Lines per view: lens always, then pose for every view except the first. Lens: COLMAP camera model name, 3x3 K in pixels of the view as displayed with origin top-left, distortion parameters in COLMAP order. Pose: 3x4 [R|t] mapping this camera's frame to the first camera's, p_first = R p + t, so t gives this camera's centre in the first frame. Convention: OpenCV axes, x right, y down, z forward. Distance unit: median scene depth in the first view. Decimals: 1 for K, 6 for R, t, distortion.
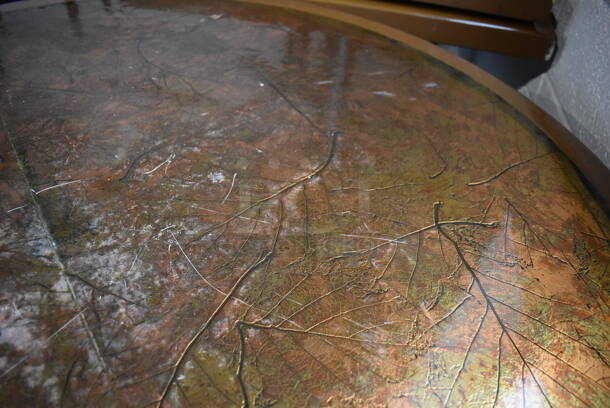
lens RADIAL K [[477.5, 0, 305.0], [0, 477.5, 201.2], [0, 0, 1]] dist [-0.095904, -0.001026]
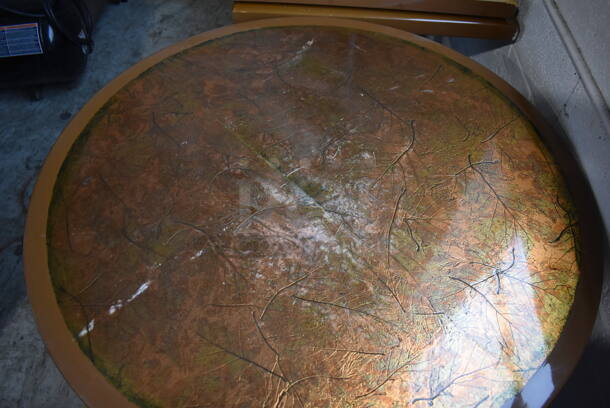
lens RADIAL K [[477.5, 0, 303.5], [0, 477.5, 203.5], [0, 0, 1]] dist [-0.095904, -0.001026]
pose [[0.989820, -0.137851, 0.035402, -0.615329], [0.128984, 0.973994, 0.186274, -0.296463], [-0.060159, -0.179812, 0.981860, -1.177485]]
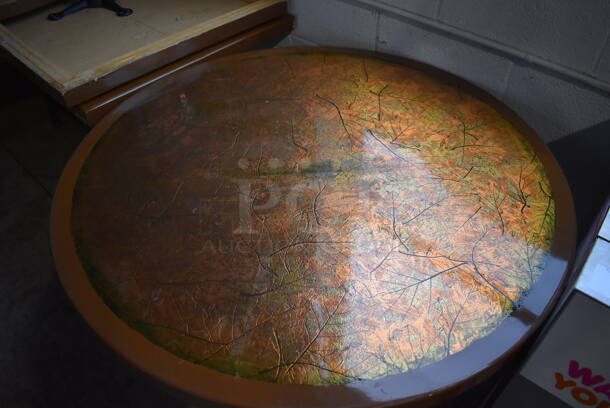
lens RADIAL K [[477.5, 0, 309.9], [0, 477.5, 200.4], [0, 0, 1]] dist [-0.095904, -0.001026]
pose [[0.522018, -0.642188, 0.561331, -2.014690], [0.614918, 0.739427, 0.274086, -0.539987], [-0.591078, 0.202095, 0.780887, -0.874616]]
